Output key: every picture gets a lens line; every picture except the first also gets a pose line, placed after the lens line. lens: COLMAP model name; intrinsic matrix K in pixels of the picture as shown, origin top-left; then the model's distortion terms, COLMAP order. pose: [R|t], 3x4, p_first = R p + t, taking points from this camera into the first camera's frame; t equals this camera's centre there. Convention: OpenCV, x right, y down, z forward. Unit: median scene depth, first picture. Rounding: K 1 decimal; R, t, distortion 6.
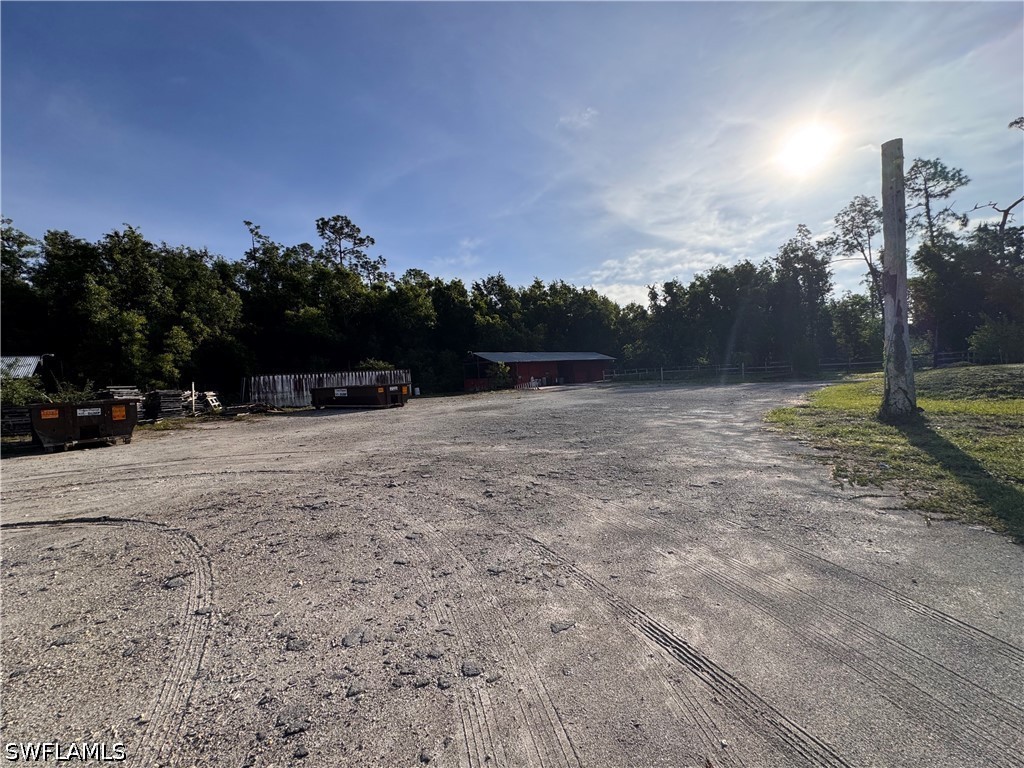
lens RADIAL K [[410.2, 0, 512.0], [0, 410.2, 384.0], [0, 0, 1]] dist [-0.000702, -0.000345]
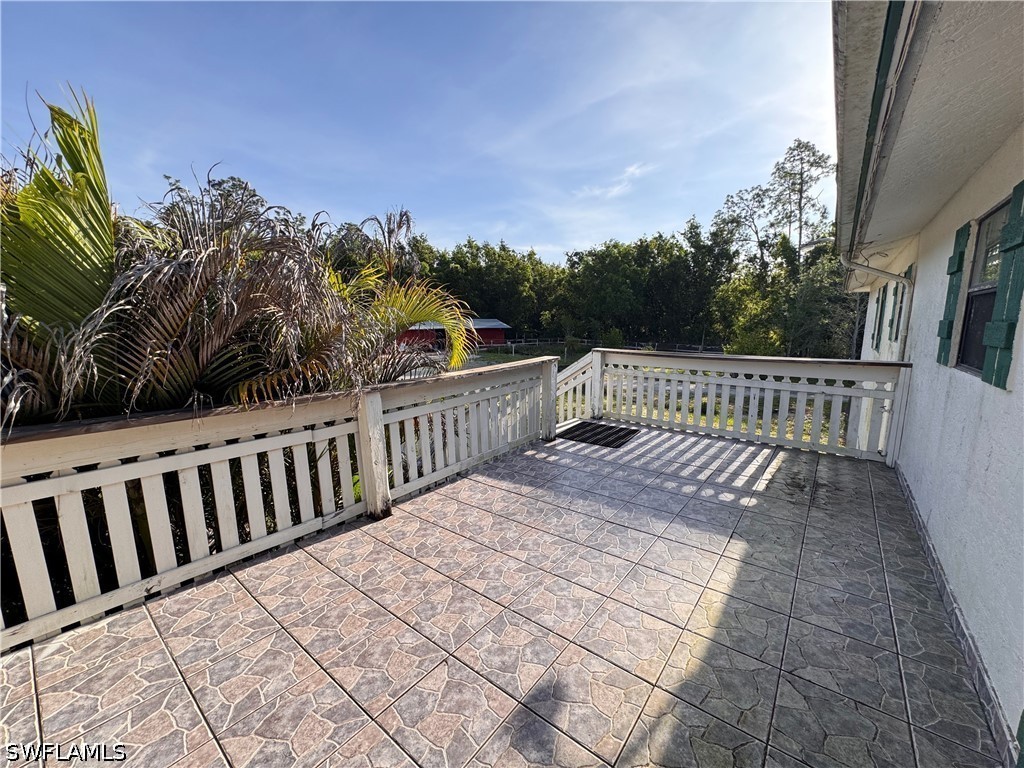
lens RADIAL K [[410.2, 0, 512.0], [0, 410.2, 384.0], [0, 0, 1]] dist [-0.000702, -0.000345]
pose [[0.995103, 0.070904, -0.068860, 0.404234], [-0.060783, 0.988377, 0.139341, -0.077928], [0.077940, -0.134473, 0.987847, -0.050695]]
